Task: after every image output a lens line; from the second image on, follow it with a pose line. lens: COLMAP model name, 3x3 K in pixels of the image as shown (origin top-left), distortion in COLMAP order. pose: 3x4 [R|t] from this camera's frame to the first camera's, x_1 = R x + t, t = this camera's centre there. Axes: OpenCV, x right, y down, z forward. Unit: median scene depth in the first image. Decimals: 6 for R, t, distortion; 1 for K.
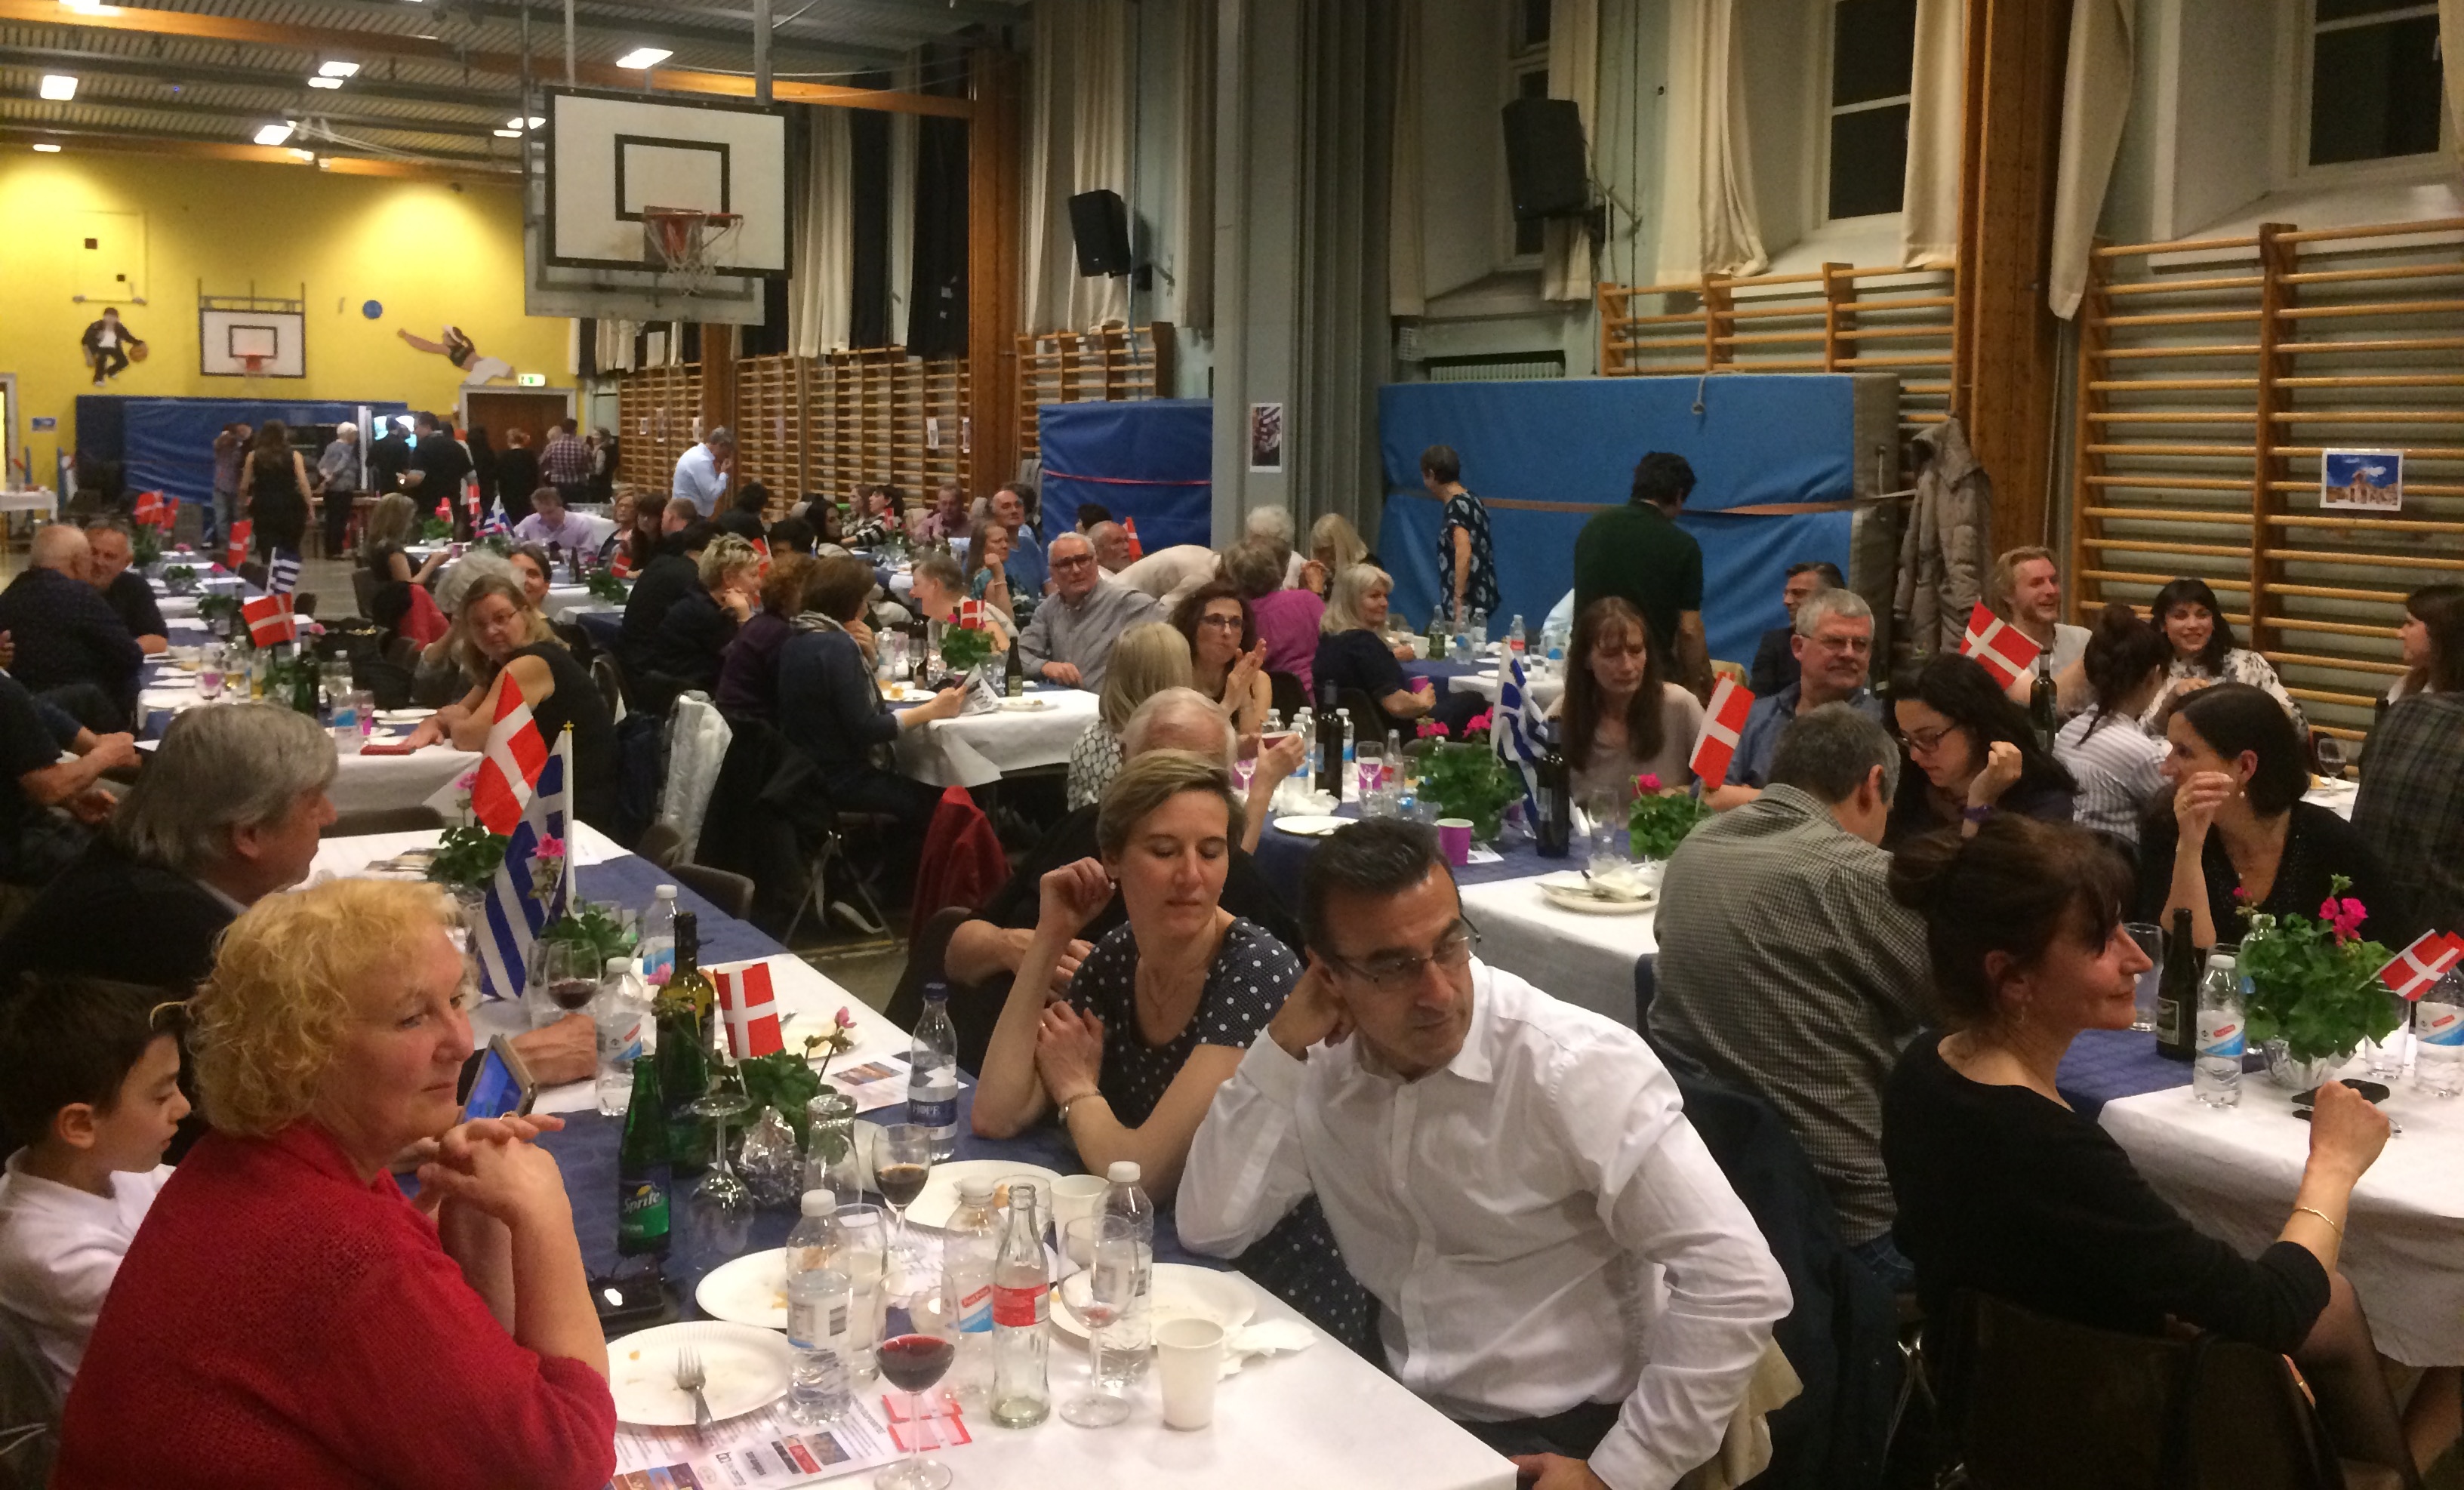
lens RADIAL K [[2124.3, 0, 1239.4], [0, 2124.3, 598.8], [0, 0, 1]] dist [0.048651, -0.074043]
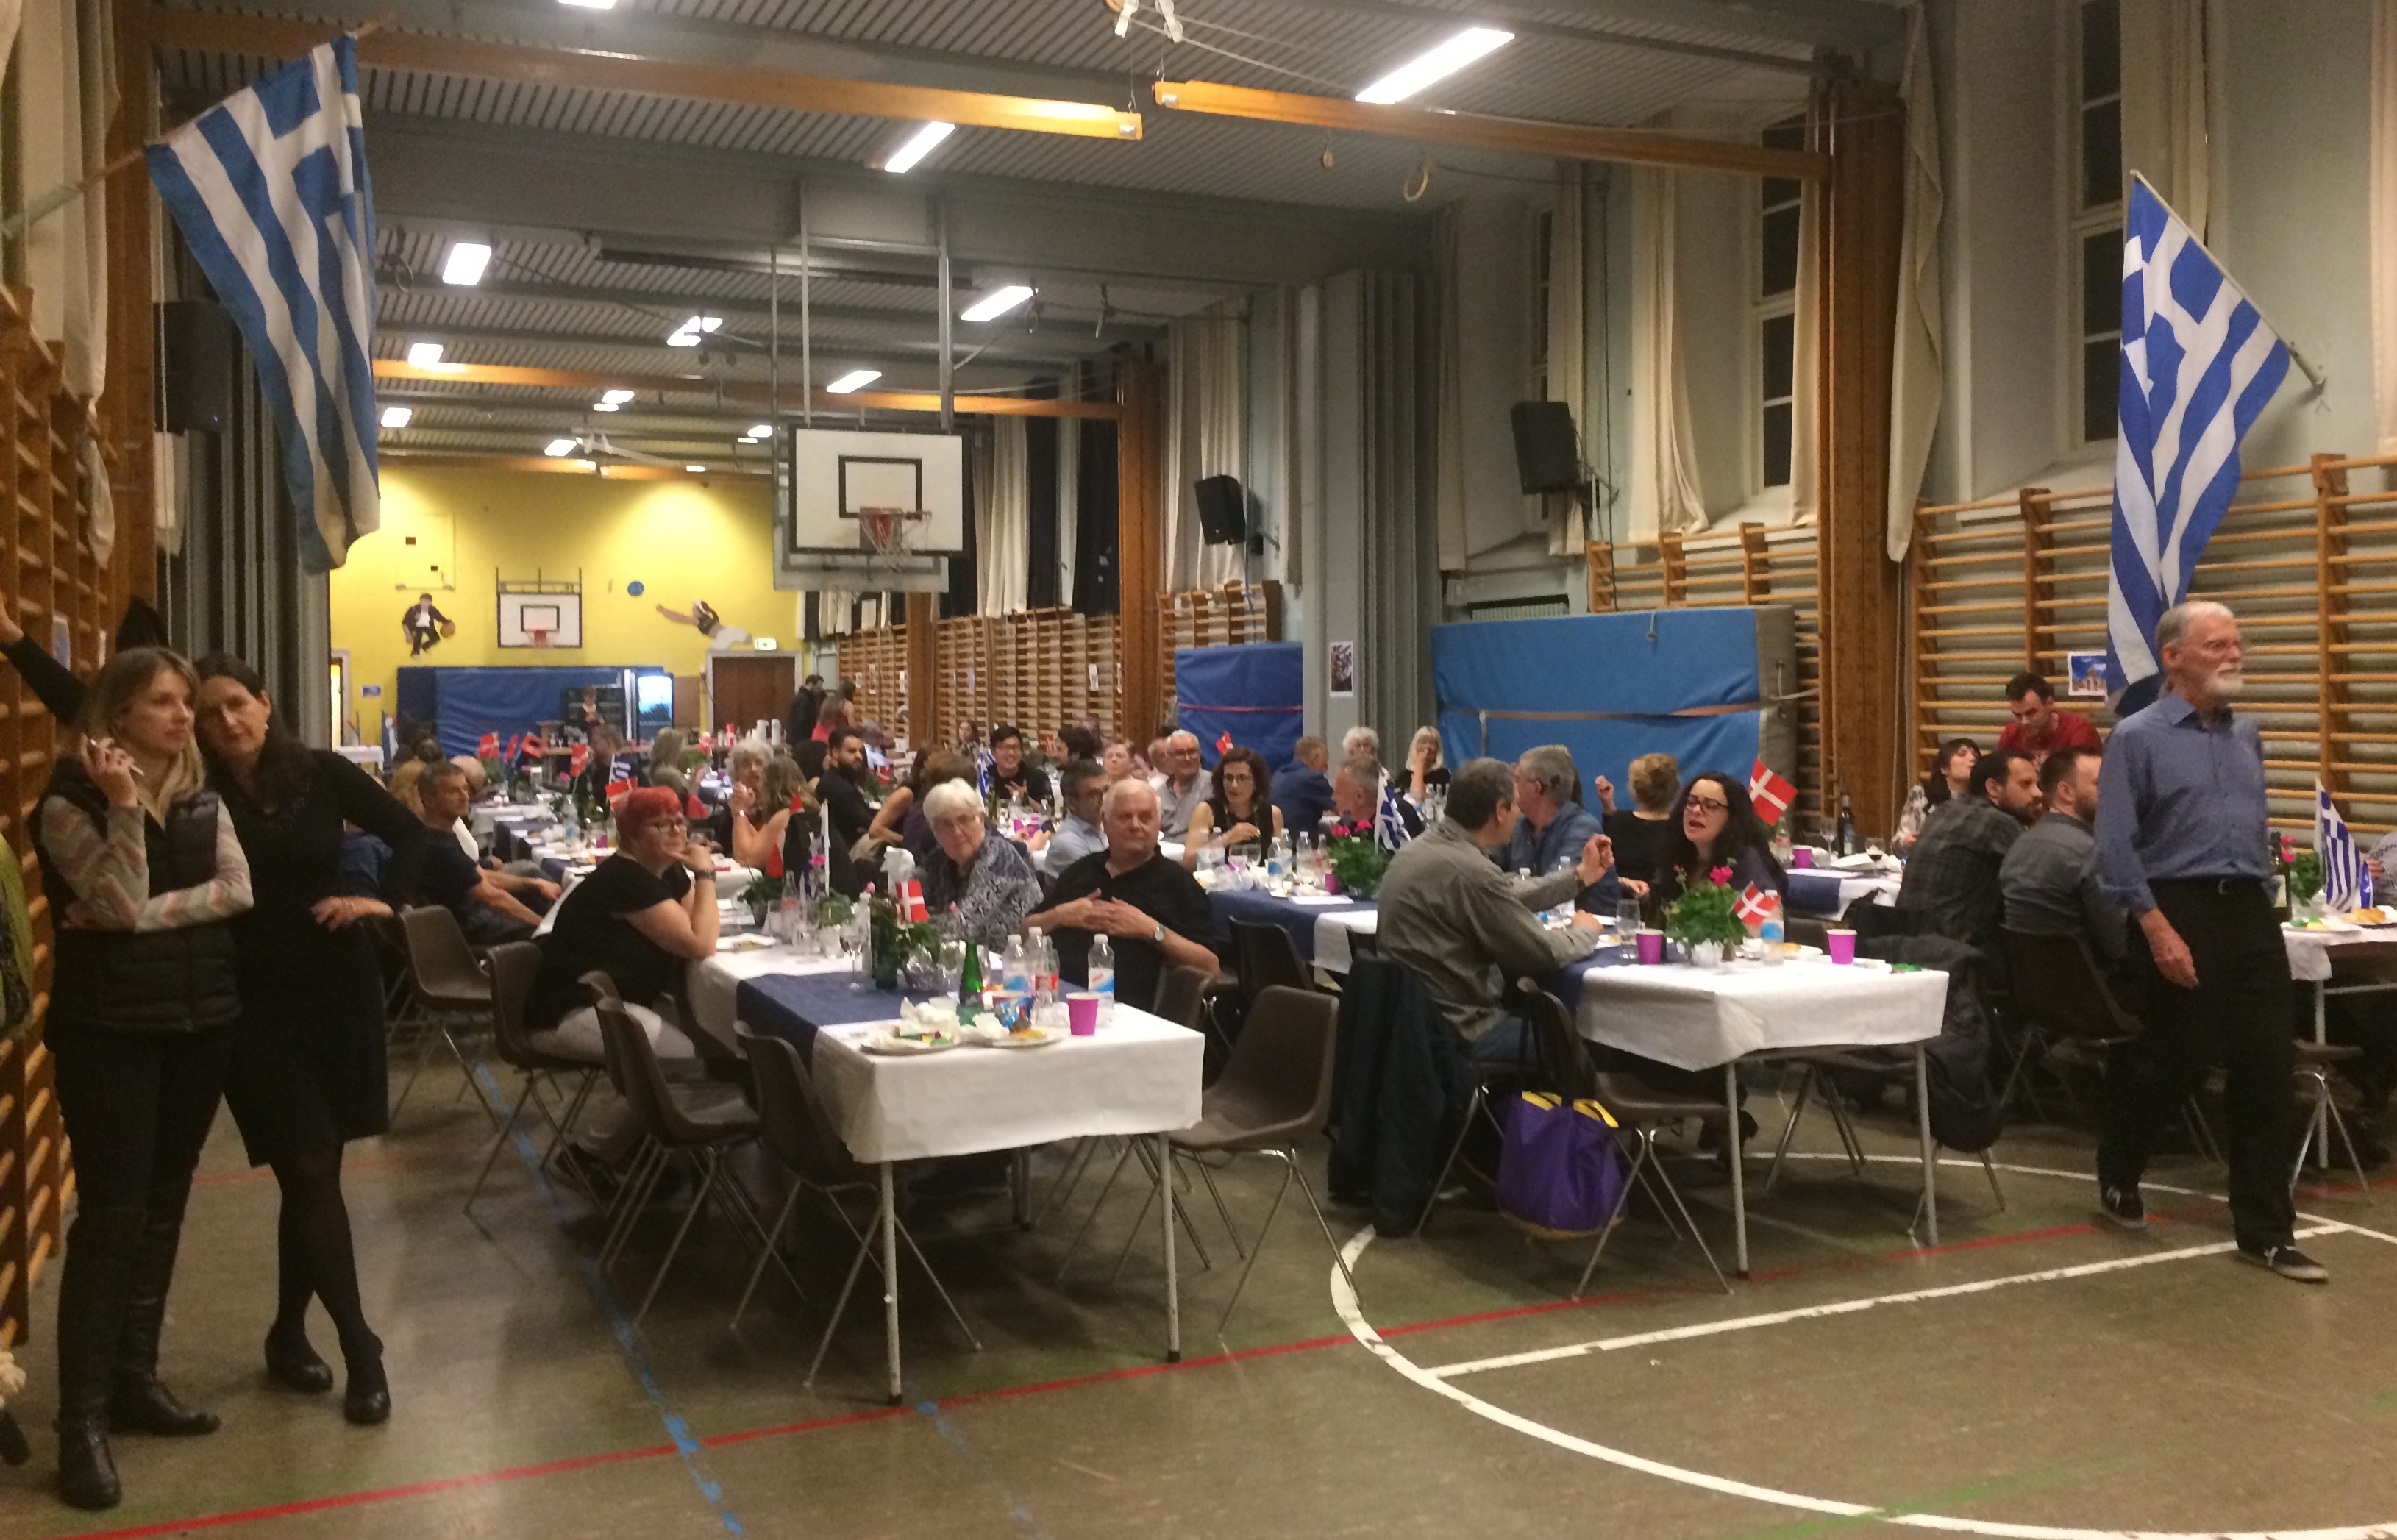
lens RADIAL K [[1940.3, 0, 1195.8], [0, 1940.3, 713.9], [0, 0, 1]] dist [0.003665, 0.000056]
pose [[0.994770, -0.021427, -0.099867, 0.041384], [0.015392, 0.998031, -0.060812, 0.019210], [0.100973, 0.058957, 0.993141, -0.150496]]
